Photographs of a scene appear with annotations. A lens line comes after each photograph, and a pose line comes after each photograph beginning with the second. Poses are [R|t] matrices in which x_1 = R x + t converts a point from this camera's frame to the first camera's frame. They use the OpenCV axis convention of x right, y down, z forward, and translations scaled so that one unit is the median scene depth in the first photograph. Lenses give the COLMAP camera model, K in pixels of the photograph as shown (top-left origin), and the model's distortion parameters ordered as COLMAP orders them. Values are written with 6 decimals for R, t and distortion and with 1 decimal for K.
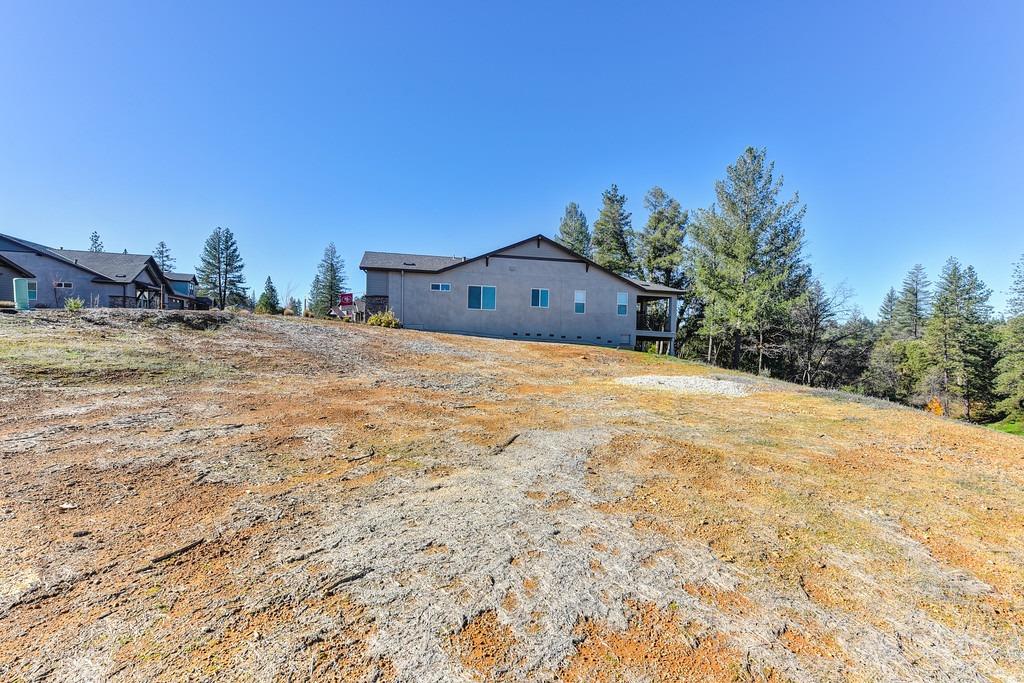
lens RADIAL K [[425.0, 0, 512.0], [0, 425.0, 341.5], [0, 0, 1]] dist [0.000927, -0.000038]
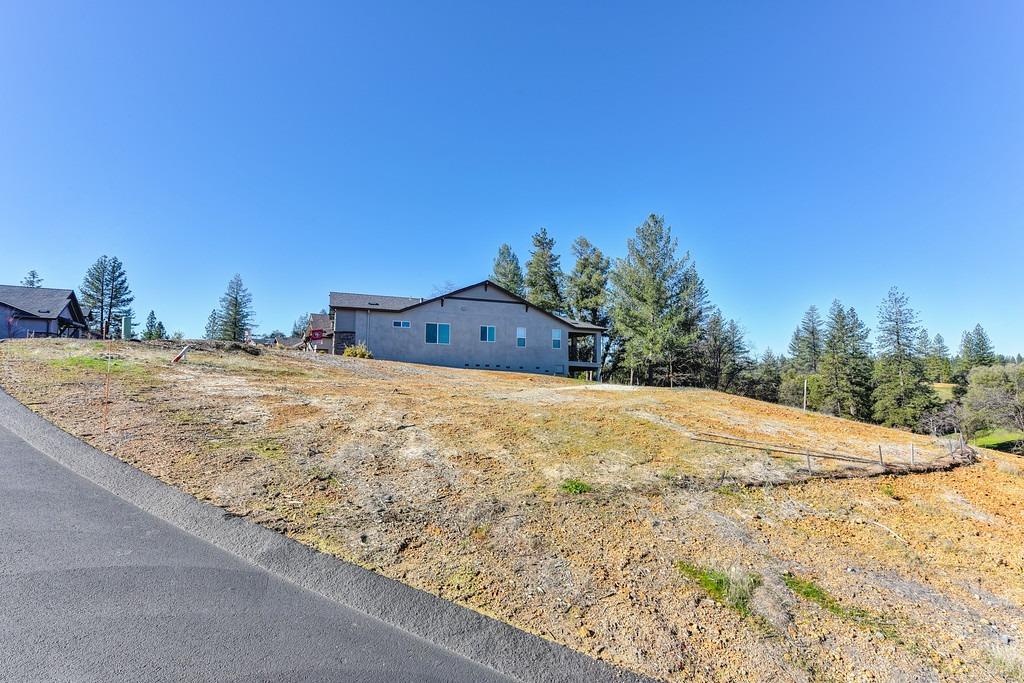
lens RADIAL K [[460.7, 0, 512.0], [0, 460.7, 341.5], [0, 0, 1]] dist [0.000380, -0.000006]
pose [[0.986160, -0.002292, 0.165780, -0.051651], [0.017286, 0.995876, -0.089058, 0.020913], [-0.164893, 0.090691, 0.982133, -0.162815]]
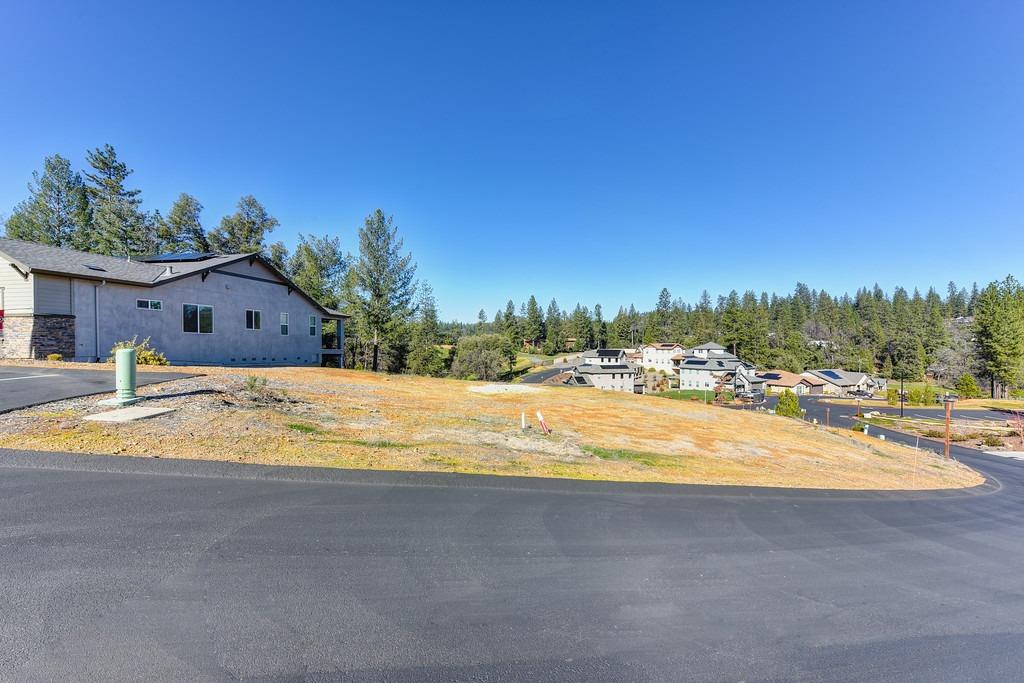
lens RADIAL K [[434.6, 0, 512.0], [0, 434.6, 341.5], [0, 0, 1]] dist [0.001027, 0.000198]
pose [[0.387189, -0.021122, 0.921759, -0.403524], [0.012462, 0.999766, 0.017675, -0.043080], [-0.921916, 0.004643, 0.387361, 0.063334]]
